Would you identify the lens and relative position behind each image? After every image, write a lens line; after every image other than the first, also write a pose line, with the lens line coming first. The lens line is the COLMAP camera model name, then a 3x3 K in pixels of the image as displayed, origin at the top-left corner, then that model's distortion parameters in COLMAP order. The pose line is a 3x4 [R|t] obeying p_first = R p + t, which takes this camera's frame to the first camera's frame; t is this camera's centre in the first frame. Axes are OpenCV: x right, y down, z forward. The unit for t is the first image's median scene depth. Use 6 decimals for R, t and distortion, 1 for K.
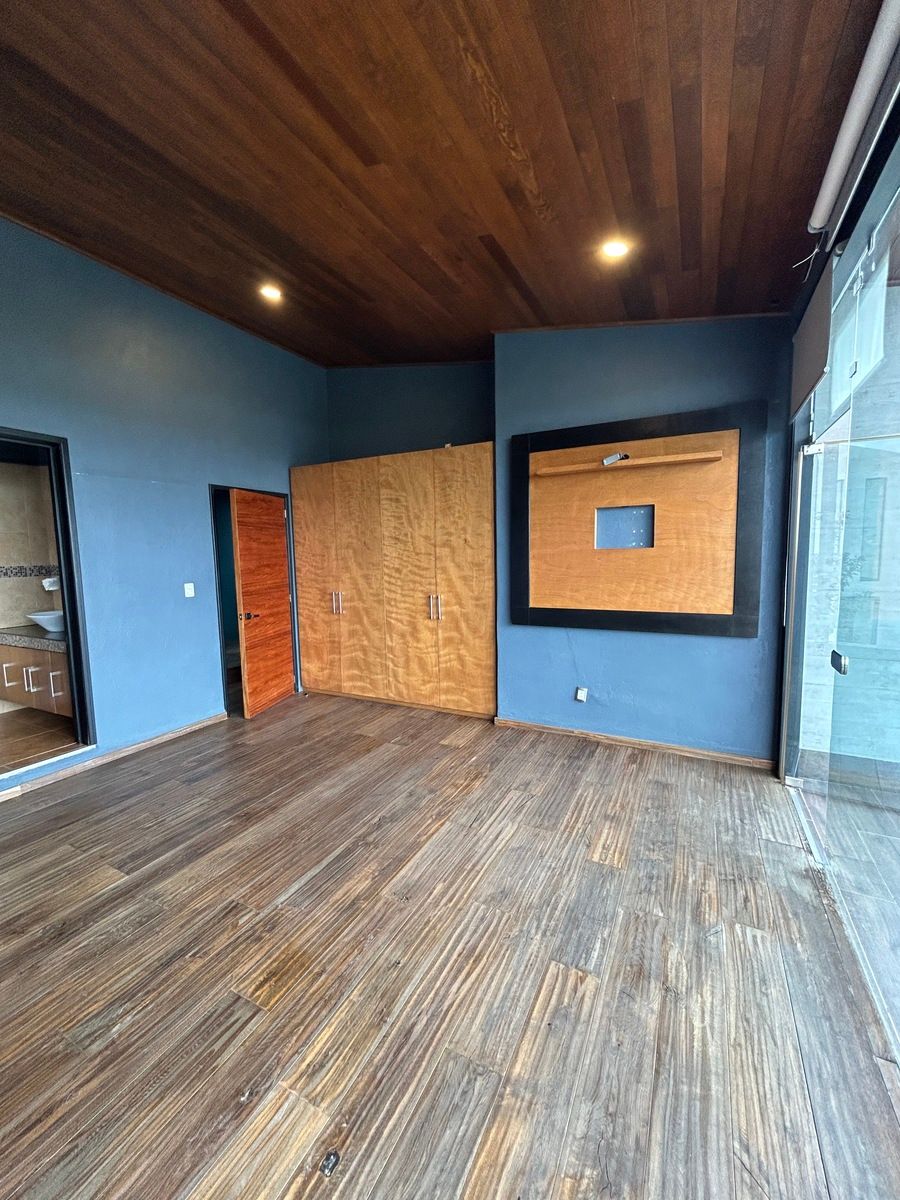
lens RADIAL K [[482.8, 0, 450.9], [0, 482.8, 598.9], [0, 0, 1]] dist [-0.002150, 0.000402]
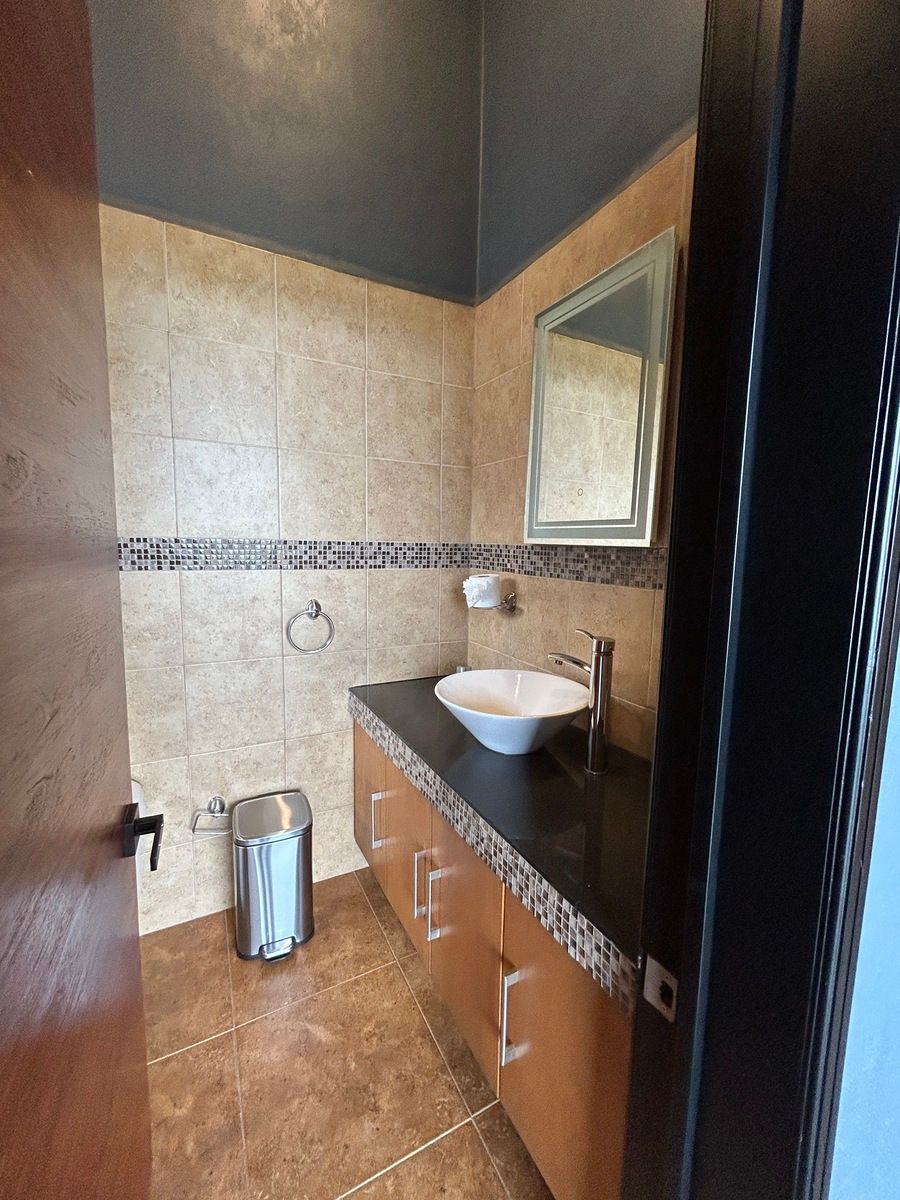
lens RADIAL K [[482.8, 0, 447.6], [0, 482.8, 599.8], [0, 0, 1]] dist [-0.002150, 0.000402]
pose [[0.825111, 0.102944, -0.555513, -0.631865], [-0.089371, 0.994662, 0.051580, -0.042178], [0.557858, 0.007087, 0.829906, 0.659423]]
